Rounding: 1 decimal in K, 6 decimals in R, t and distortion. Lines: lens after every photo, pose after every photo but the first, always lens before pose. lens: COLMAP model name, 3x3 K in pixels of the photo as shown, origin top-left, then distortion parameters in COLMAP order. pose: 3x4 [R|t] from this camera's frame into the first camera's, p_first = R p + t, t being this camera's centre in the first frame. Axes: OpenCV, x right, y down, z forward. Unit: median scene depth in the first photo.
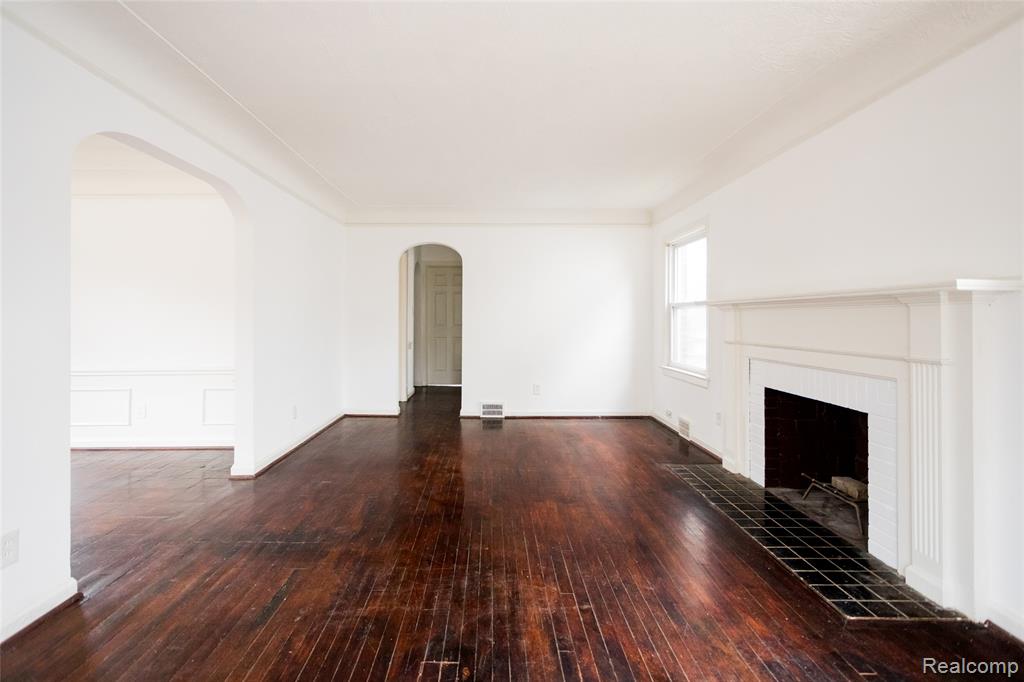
lens RADIAL K [[482.9, 0, 510.9], [0, 482.9, 320.8], [0, 0, 1]] dist [-0.000388, 0.001454]
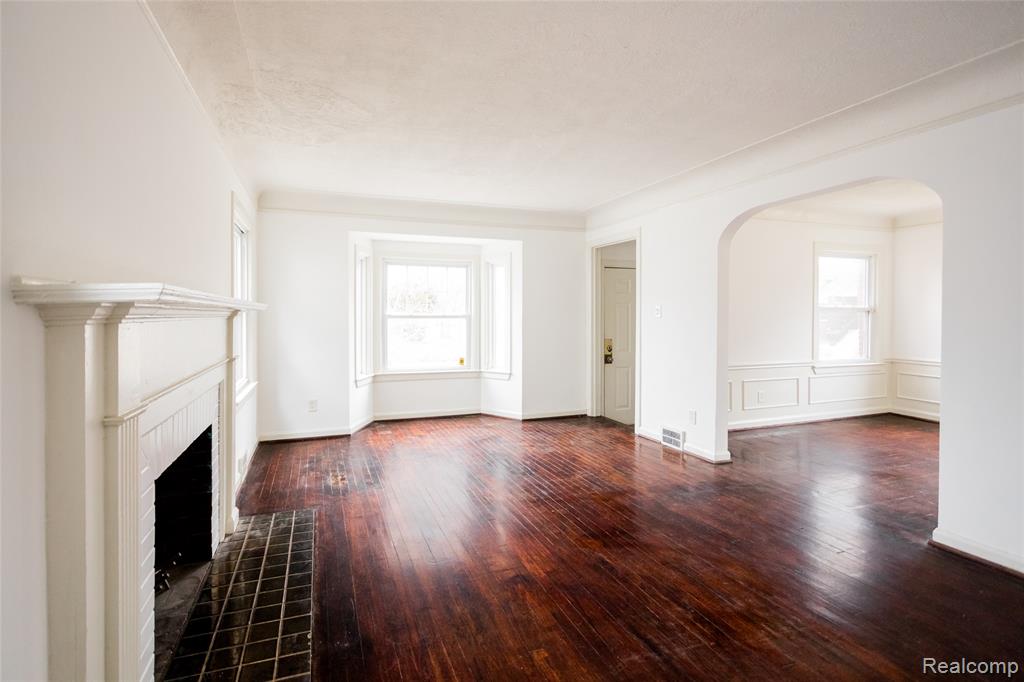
lens RADIAL K [[482.9, 0, 510.9], [0, 482.9, 320.8], [0, 0, 1]] dist [-0.000388, 0.001454]
pose [[-0.939799, 0.005157, -0.341688, 0.544633], [-0.000901, 0.999845, 0.017567, -0.052648], [0.341726, 0.016817, -0.939649, 2.422169]]
